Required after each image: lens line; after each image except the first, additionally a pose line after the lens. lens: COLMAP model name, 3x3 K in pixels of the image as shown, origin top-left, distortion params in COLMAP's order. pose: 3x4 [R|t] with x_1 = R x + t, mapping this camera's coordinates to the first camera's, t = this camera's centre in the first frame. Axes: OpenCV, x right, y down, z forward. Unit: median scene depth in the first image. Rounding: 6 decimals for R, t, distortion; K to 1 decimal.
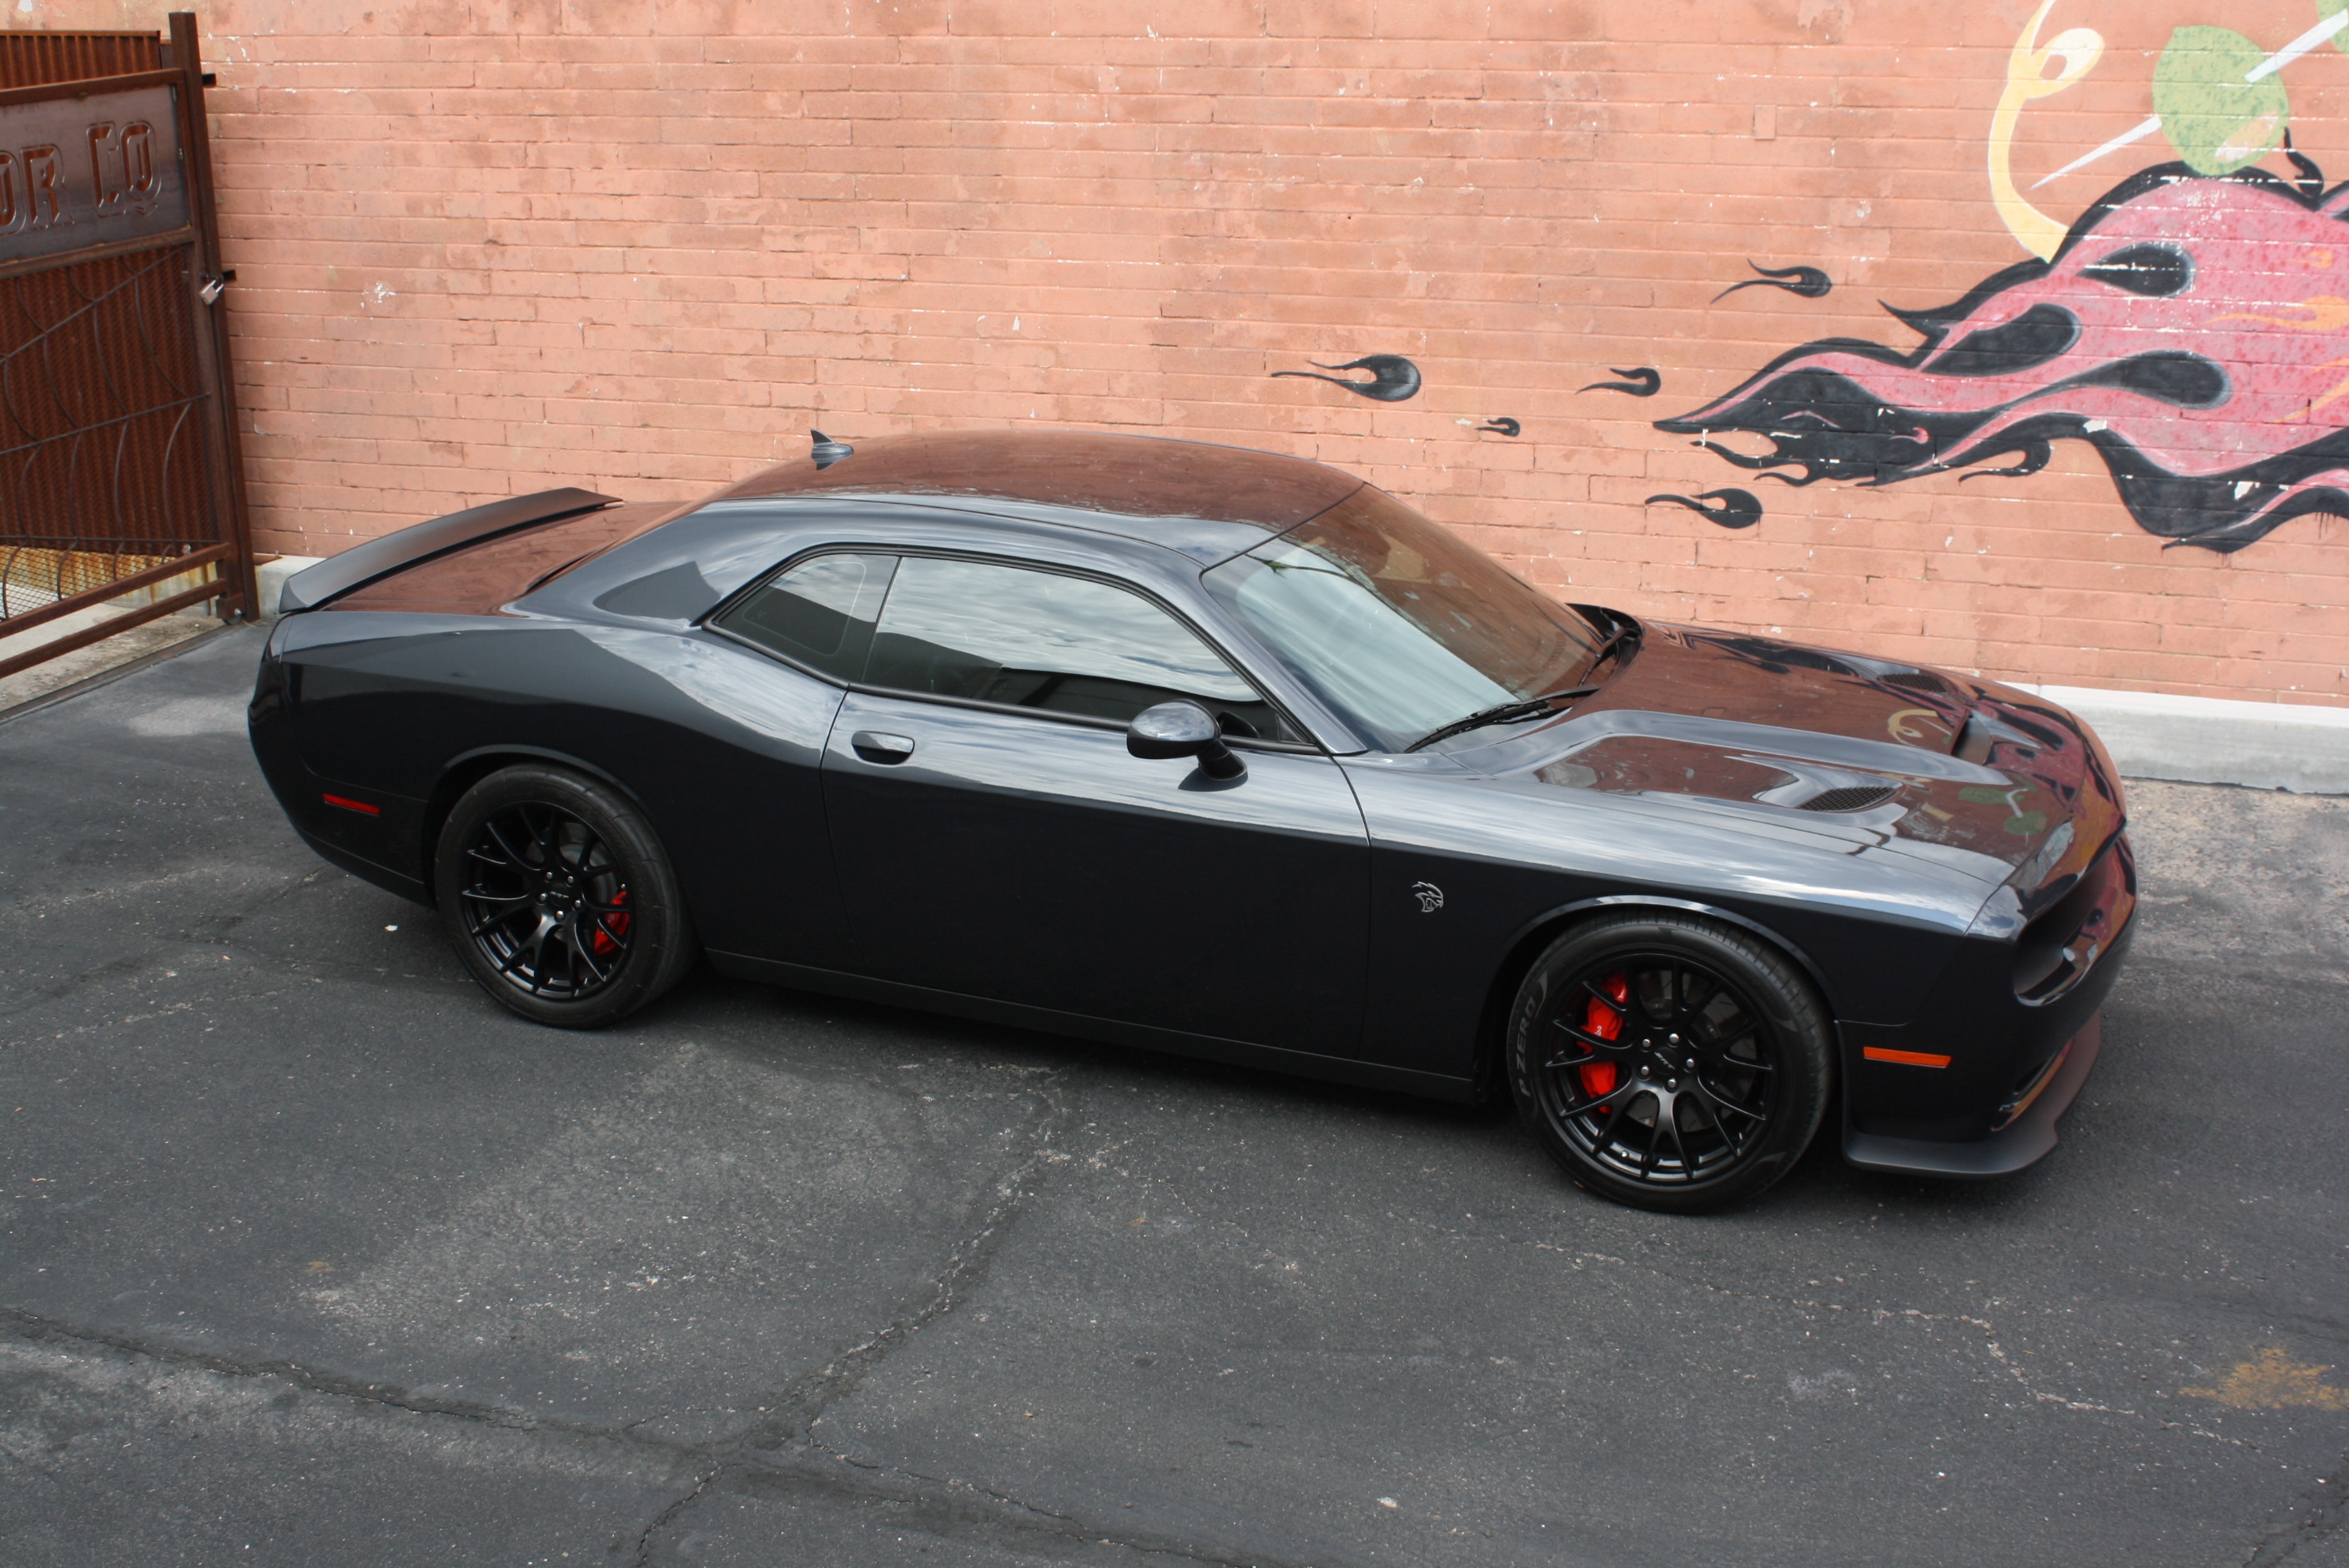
lens RADIAL K [[2832.8, 0, 1174.5], [0, 2832.8, 784.0], [0, 0, 1]] dist [-0.093711, 0.165257]
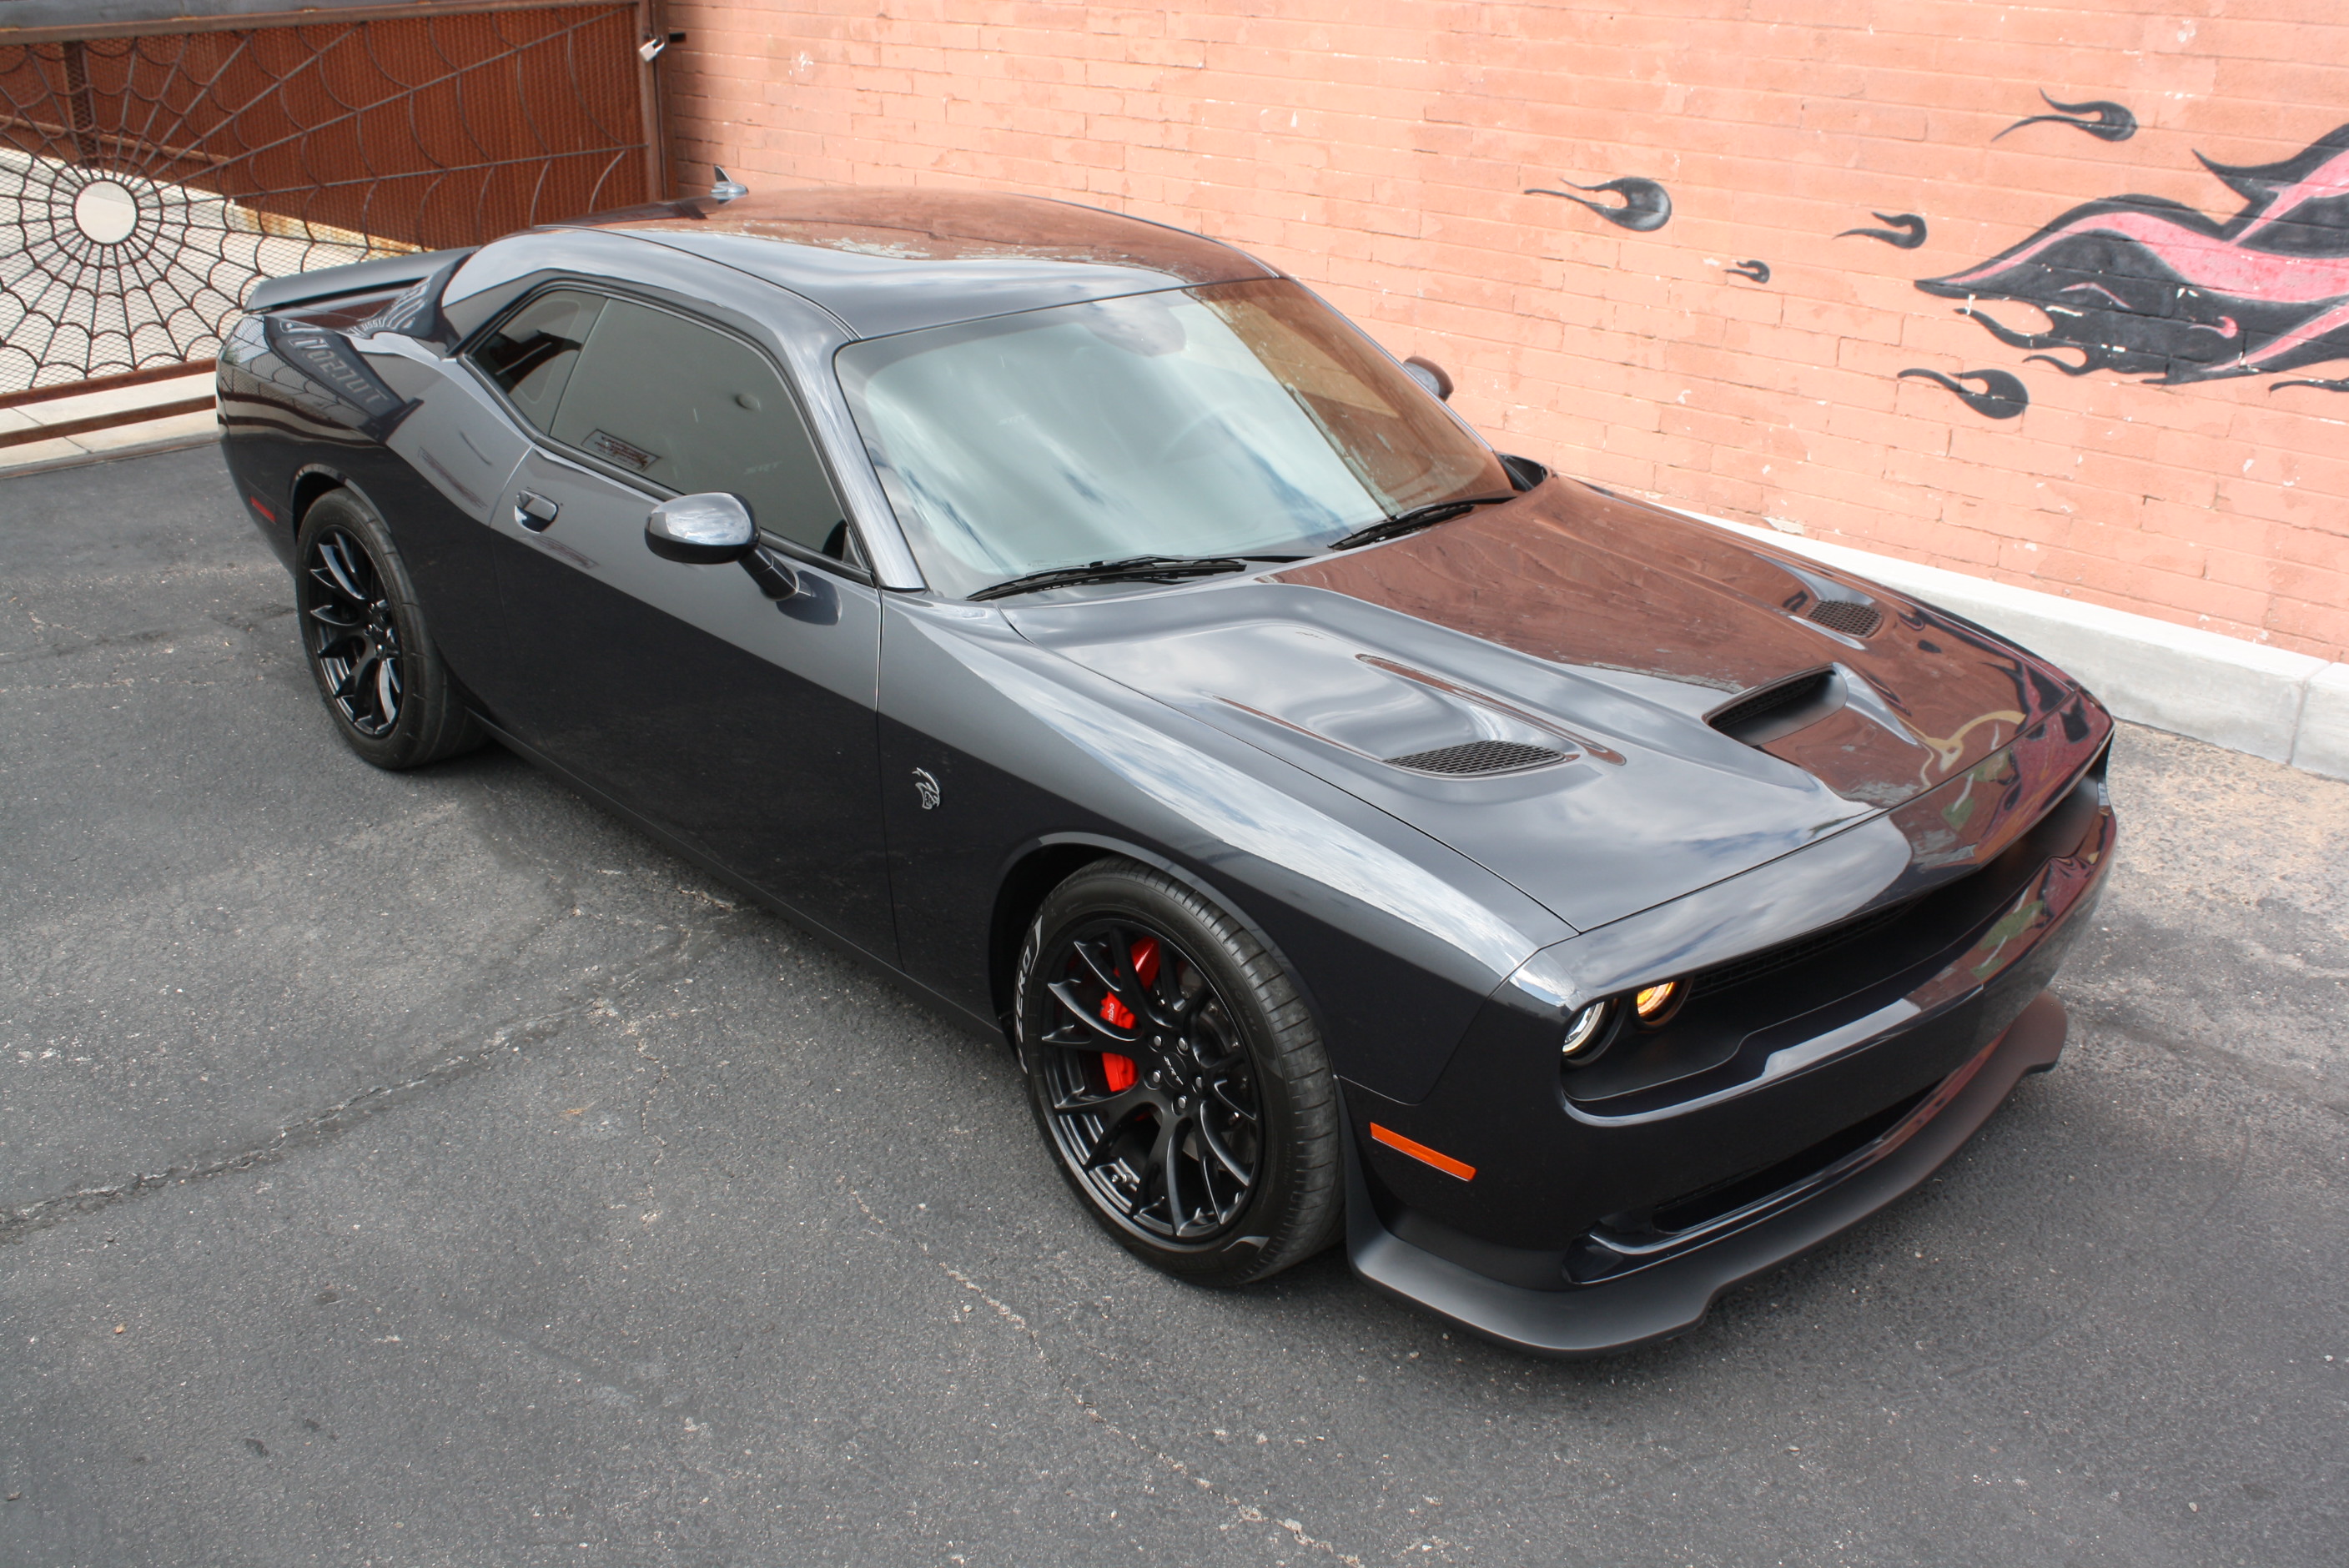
lens RADIAL K [[2255.6, 0, 1182.2], [0, 2255.6, 760.3], [0, 0, 1]] dist [-0.142022, 0.149161]
pose [[0.912154, 0.171987, -0.372017, 0.236965], [-0.142043, 0.984095, 0.106679, -0.026534], [0.384447, -0.044465, 0.922076, 0.296427]]
